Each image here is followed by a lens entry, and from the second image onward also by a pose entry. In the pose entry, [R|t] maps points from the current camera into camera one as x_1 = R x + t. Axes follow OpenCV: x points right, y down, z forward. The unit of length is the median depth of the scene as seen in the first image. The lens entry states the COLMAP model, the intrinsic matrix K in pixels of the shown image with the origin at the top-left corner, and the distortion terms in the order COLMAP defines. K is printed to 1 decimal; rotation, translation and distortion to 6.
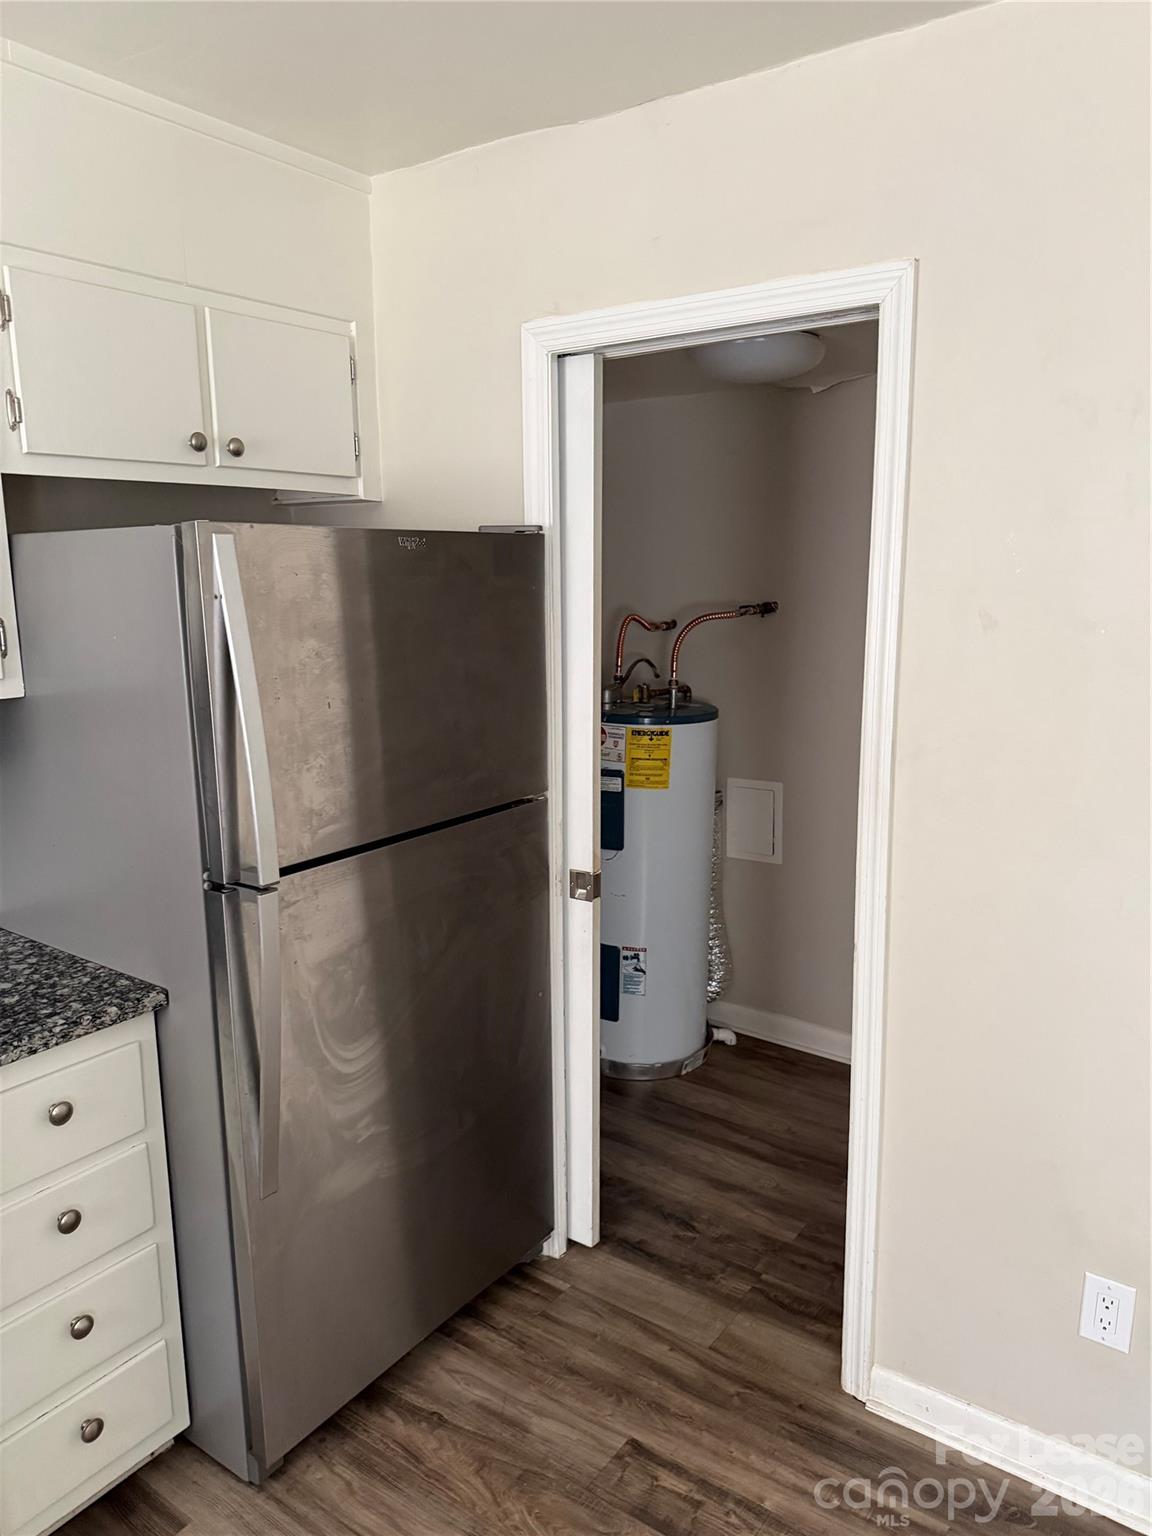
lens RADIAL K [[1093.4, 0, 576.4], [0, 1093.4, 763.2], [0, 0, 1]] dist [0.008236, -0.017961]
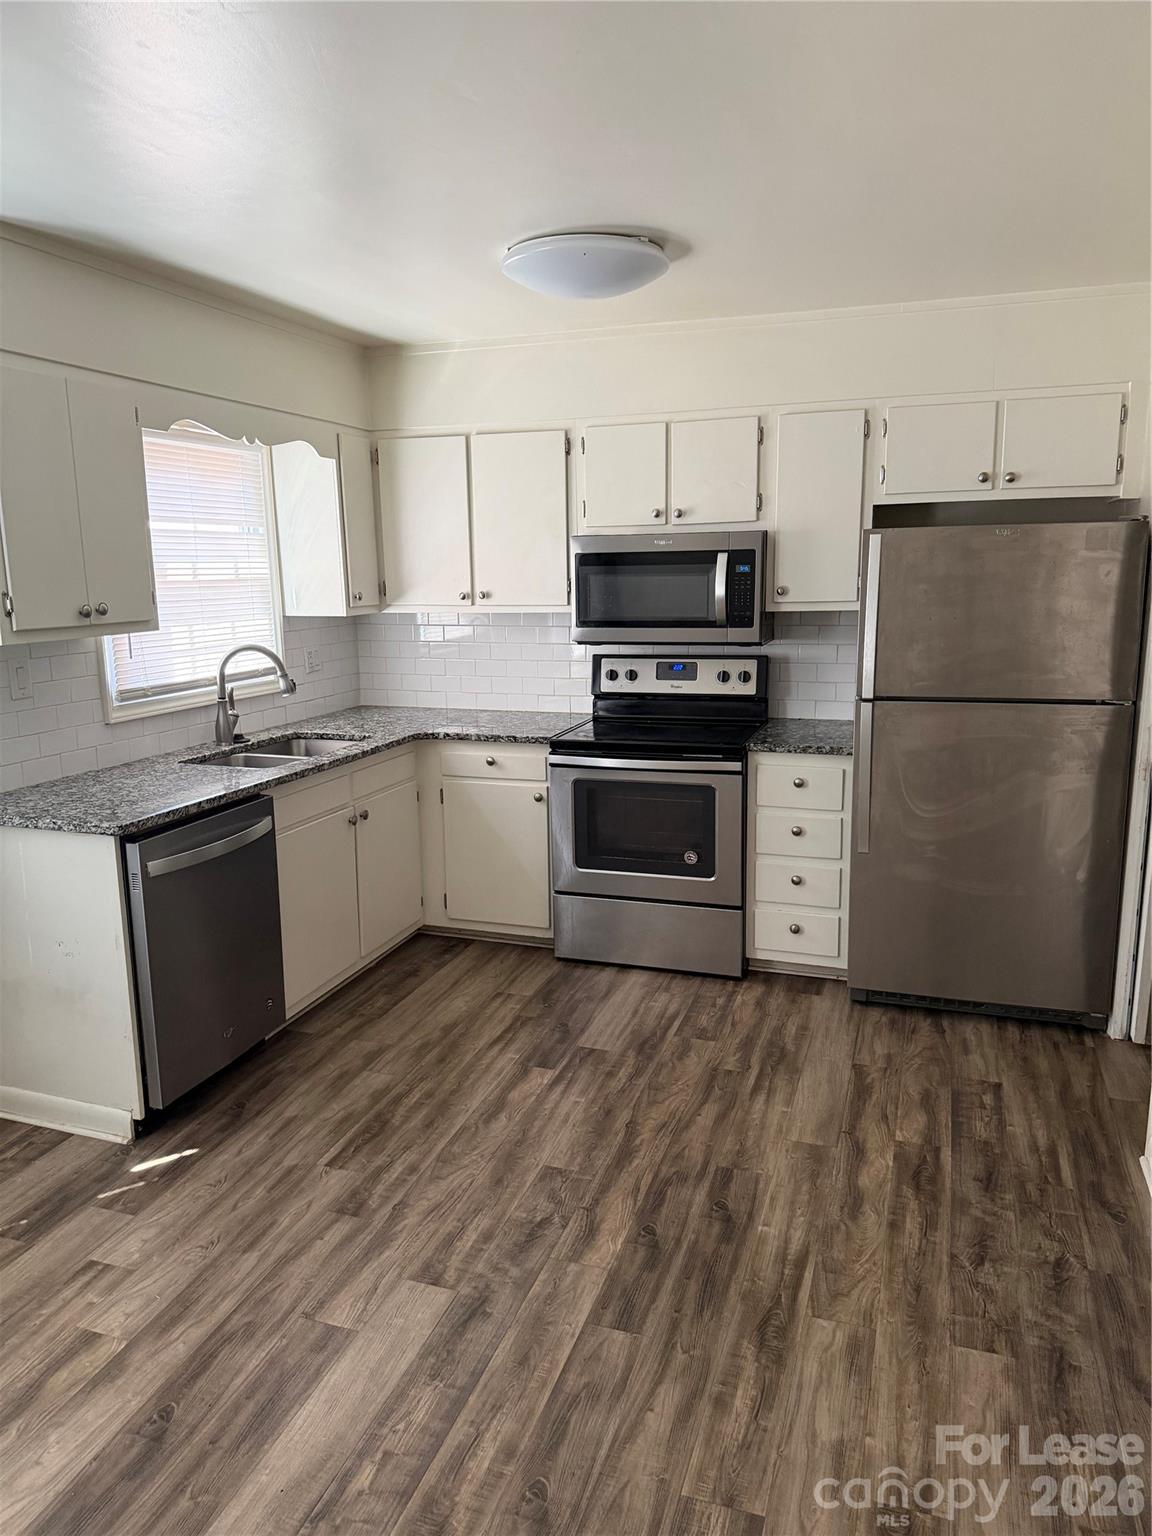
lens RADIAL K [[1093.4, 0, 578.2], [0, 1093.4, 771.3], [0, 0, 1]] dist [0.008236, -0.017961]
pose [[0.286526, 0.180893, -0.940840, 1.352218], [-0.152348, 0.978121, 0.141665, 0.028617], [0.945882, 0.102744, 0.307816, -0.149459]]
